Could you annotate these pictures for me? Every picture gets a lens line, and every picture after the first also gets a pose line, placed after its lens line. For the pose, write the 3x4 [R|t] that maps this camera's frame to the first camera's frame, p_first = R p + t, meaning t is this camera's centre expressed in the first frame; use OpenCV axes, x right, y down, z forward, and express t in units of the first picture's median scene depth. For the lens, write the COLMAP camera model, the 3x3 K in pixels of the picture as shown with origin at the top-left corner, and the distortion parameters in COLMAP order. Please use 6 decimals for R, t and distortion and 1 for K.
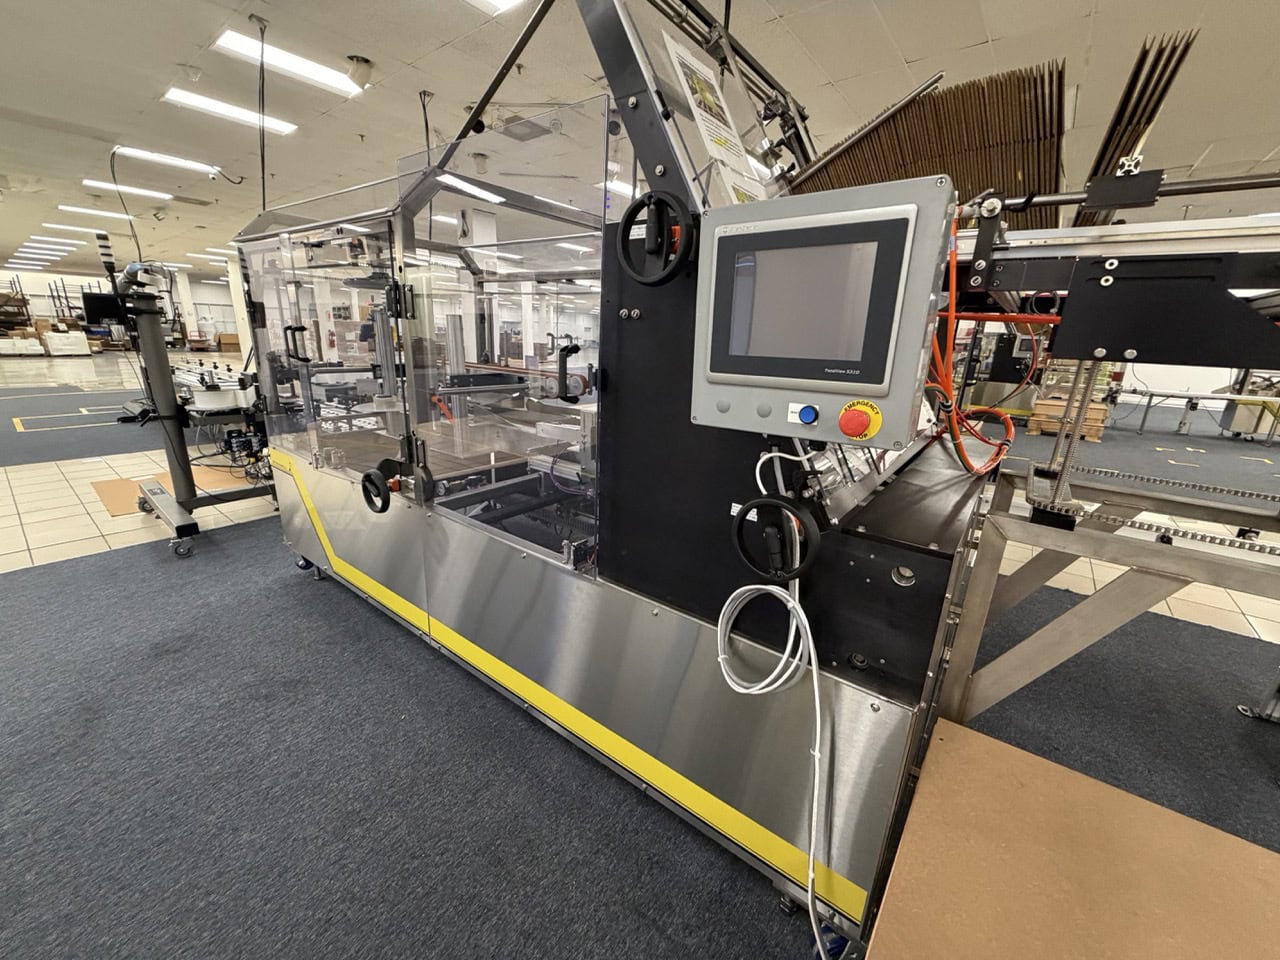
lens RADIAL K [[507.9, 0, 637.1], [0, 507.9, 481.2], [0, 0, 1]] dist [-0.000674, 0.000716]
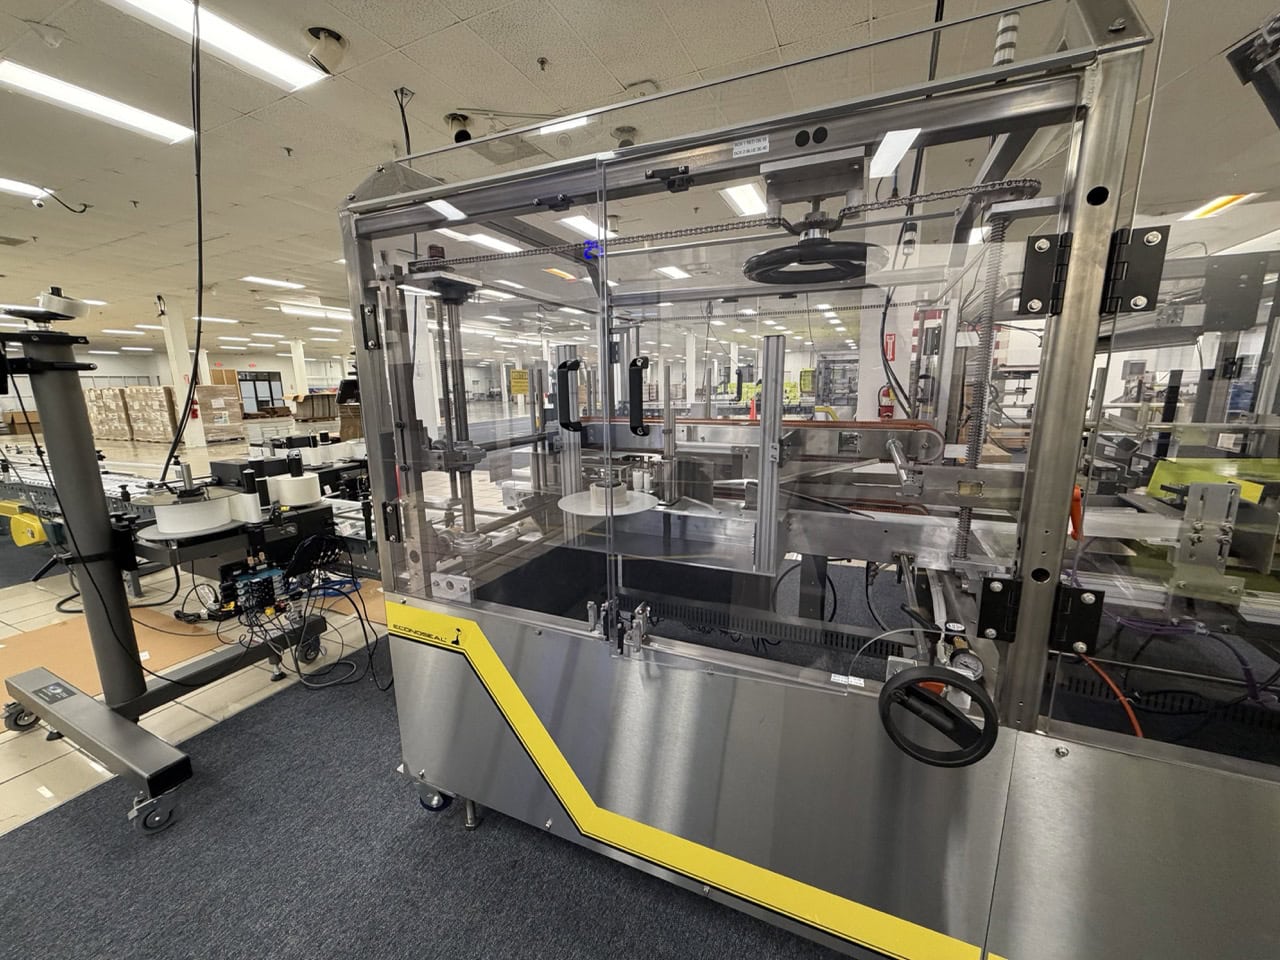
lens RADIAL K [[507.9, 0, 637.1], [0, 507.9, 481.2], [0, 0, 1]] dist [-0.000674, 0.000716]
pose [[0.972014, -0.096195, 0.214327, -0.439850], [0.114674, 0.990530, -0.075497, -0.092195], [-0.205035, 0.097962, 0.973840, 0.323884]]
